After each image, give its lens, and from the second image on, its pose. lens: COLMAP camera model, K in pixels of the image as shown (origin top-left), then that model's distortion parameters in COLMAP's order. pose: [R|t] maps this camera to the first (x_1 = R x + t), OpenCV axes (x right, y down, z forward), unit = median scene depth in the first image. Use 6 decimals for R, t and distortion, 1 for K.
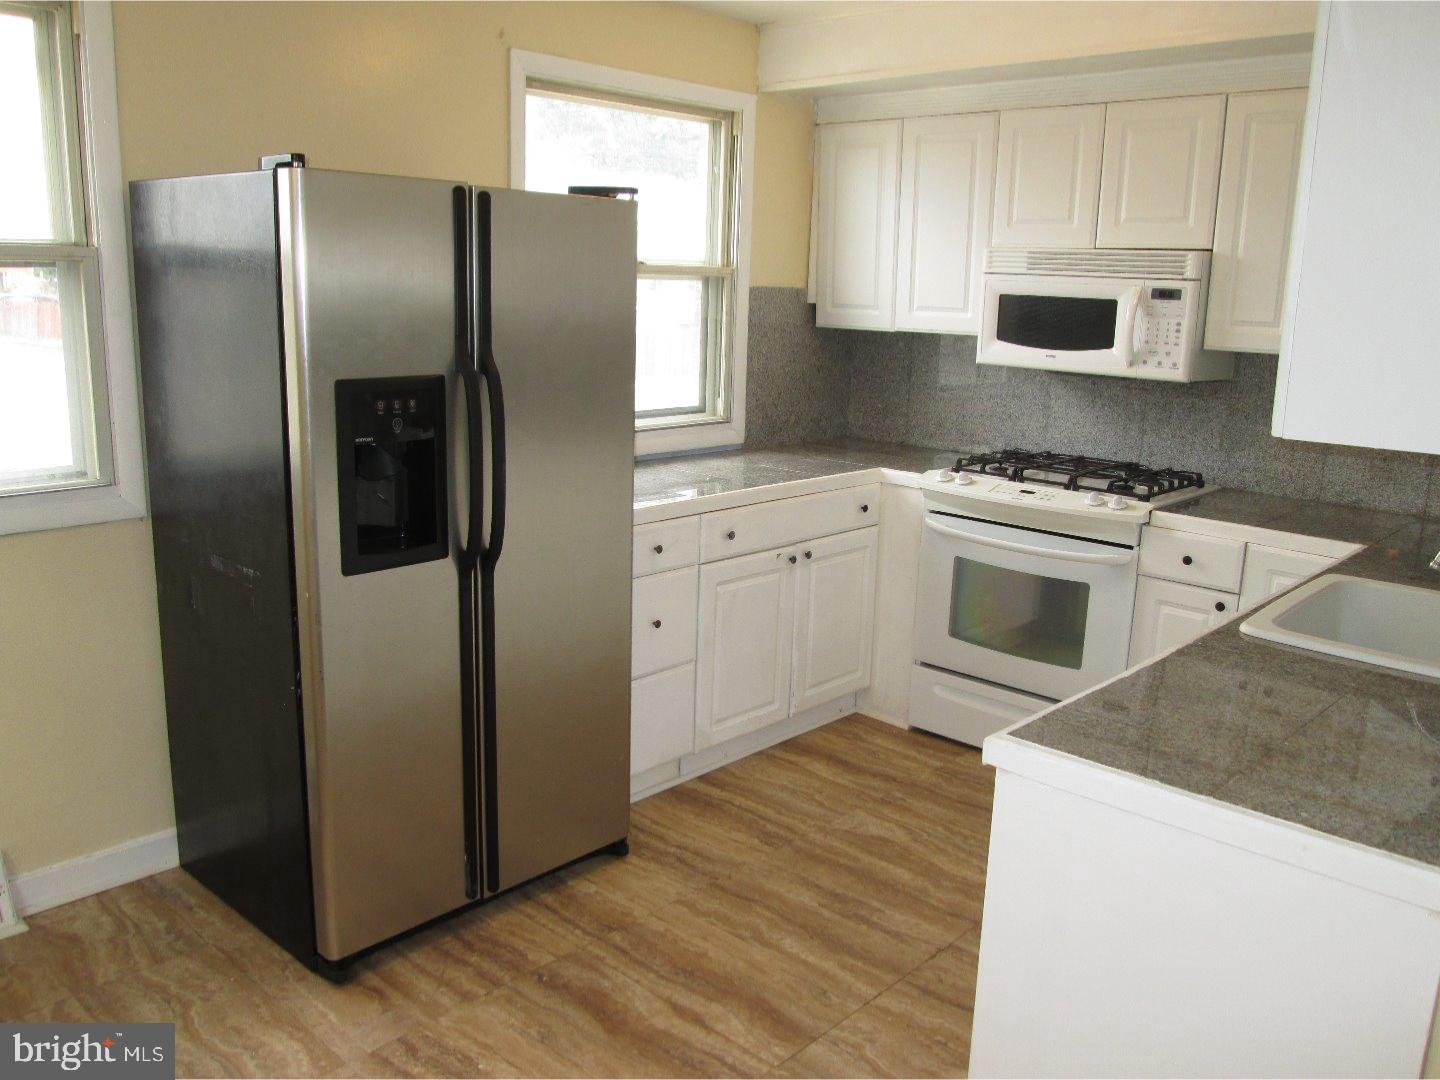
lens RADIAL K [[1193.9, 0, 718.4], [0, 1193.9, 539.9], [0, 0, 1]] dist [-0.058415, 0.030176]
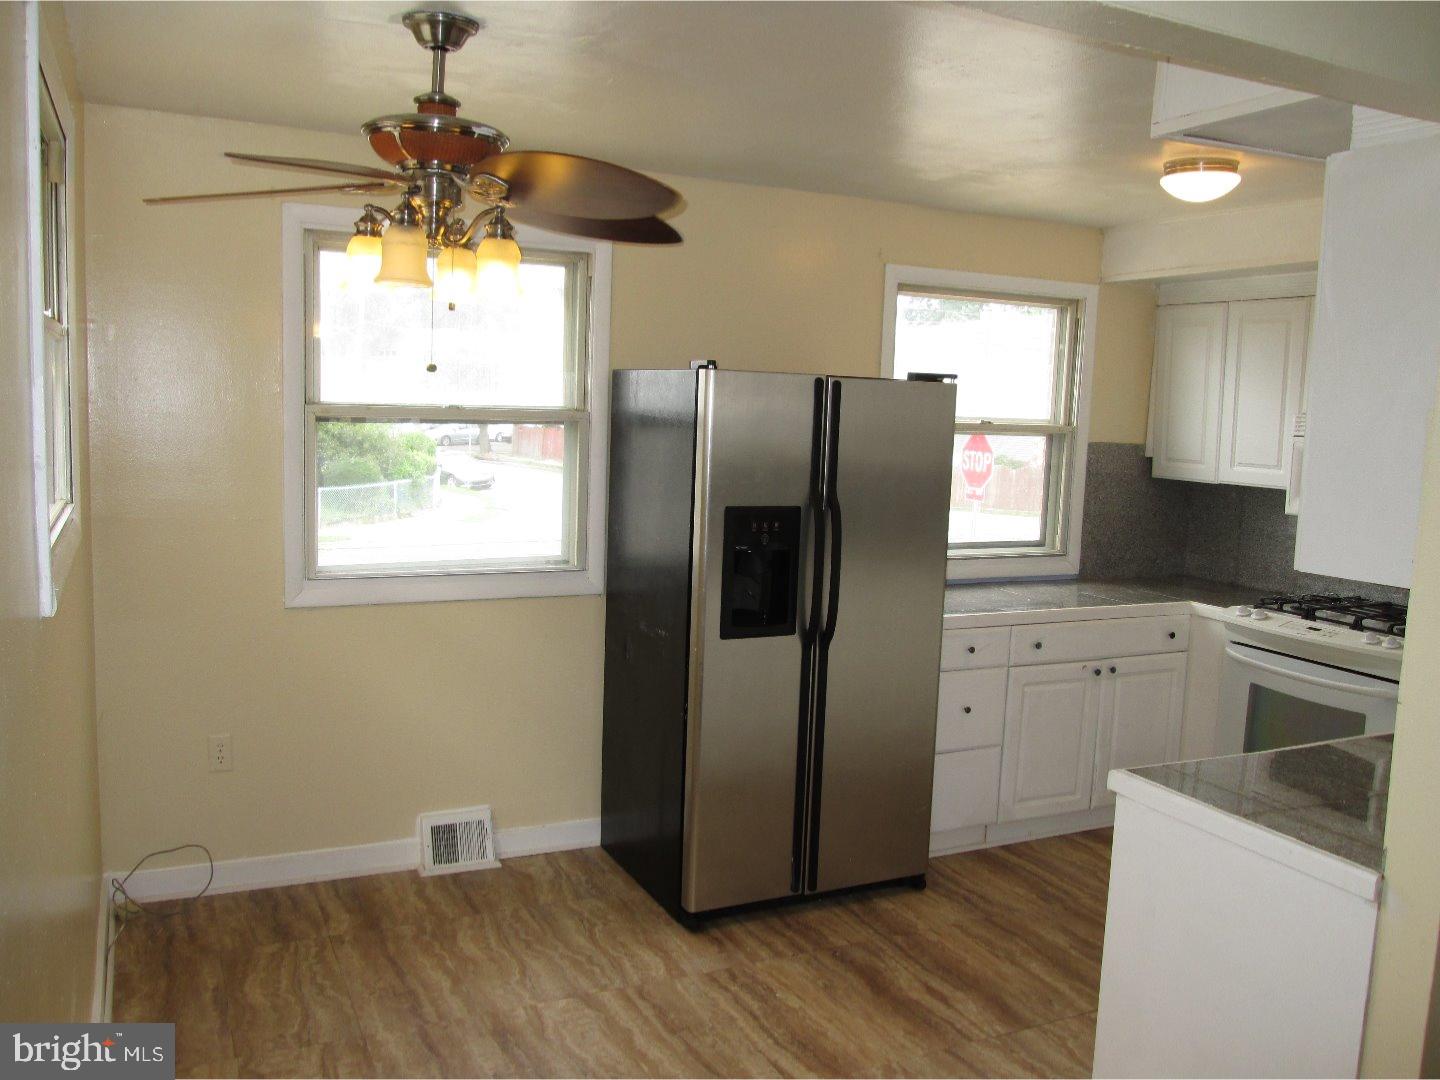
lens RADIAL K [[1193.9, 0, 719.8], [0, 1193.9, 537.6], [0, 0, 1]] dist [-0.058415, 0.030176]
pose [[0.931491, 0.048040, -0.360578, 0.142004], [-0.088236, 0.991477, -0.095849, 0.032428], [0.352900, 0.121098, 0.927791, -0.260456]]
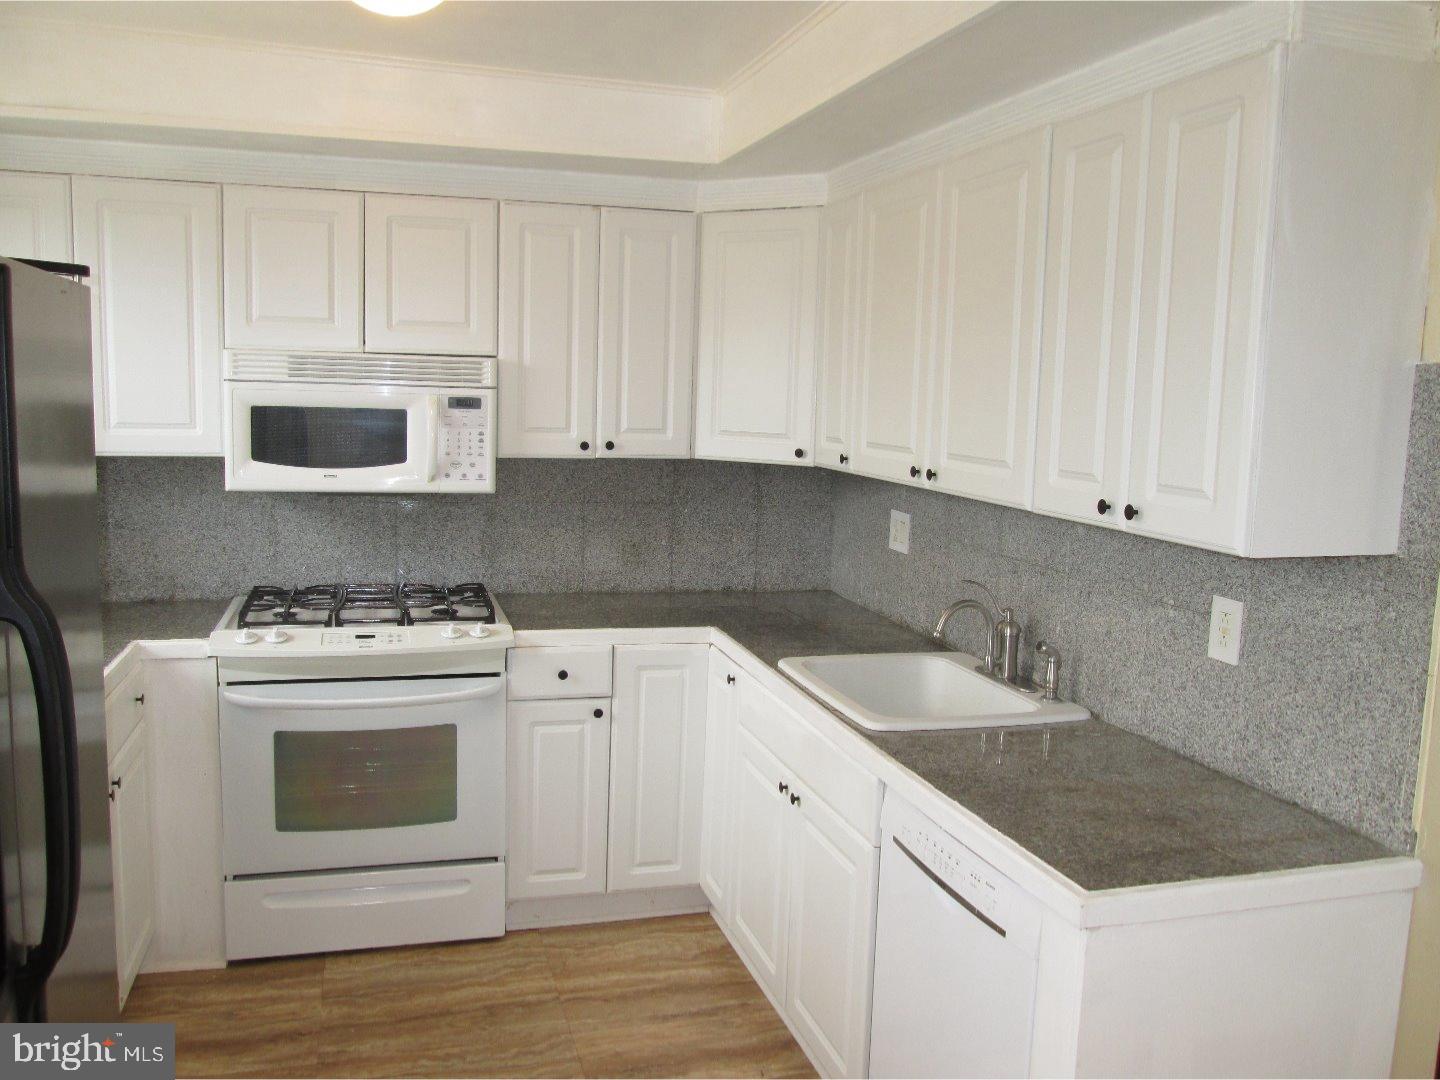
lens RADIAL K [[1193.9, 0, 726.8], [0, 1193.9, 539.6], [0, 0, 1]] dist [-0.058415, 0.030176]
pose [[0.511604, -0.119243, 0.850907, -0.343359], [0.170478, 0.984722, 0.035497, -0.100668], [-0.842139, 0.126900, 0.524116, 0.347647]]
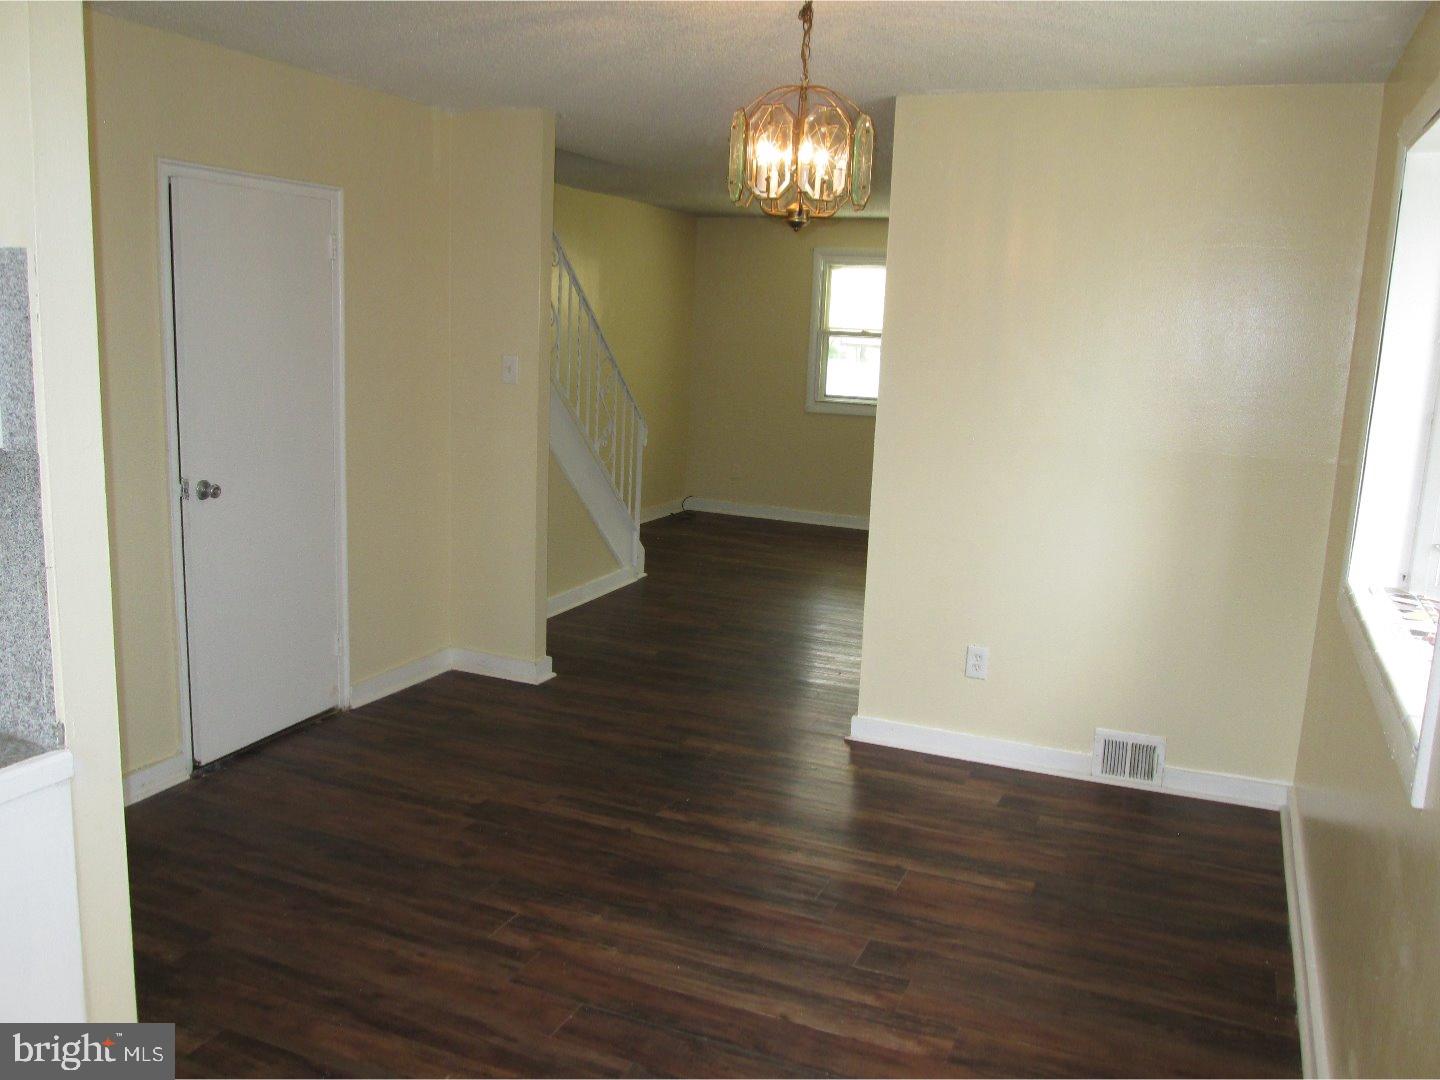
lens RADIAL K [[1193.9, 0, 718.5], [0, 1193.9, 540.4], [0, 0, 1]] dist [-0.058415, 0.030176]
pose [[-0.329624, -0.209093, 0.920667, -0.321579], [0.156027, 0.949693, 0.271548, -0.078016], [-0.931130, 0.233158, -0.280418, 0.244517]]
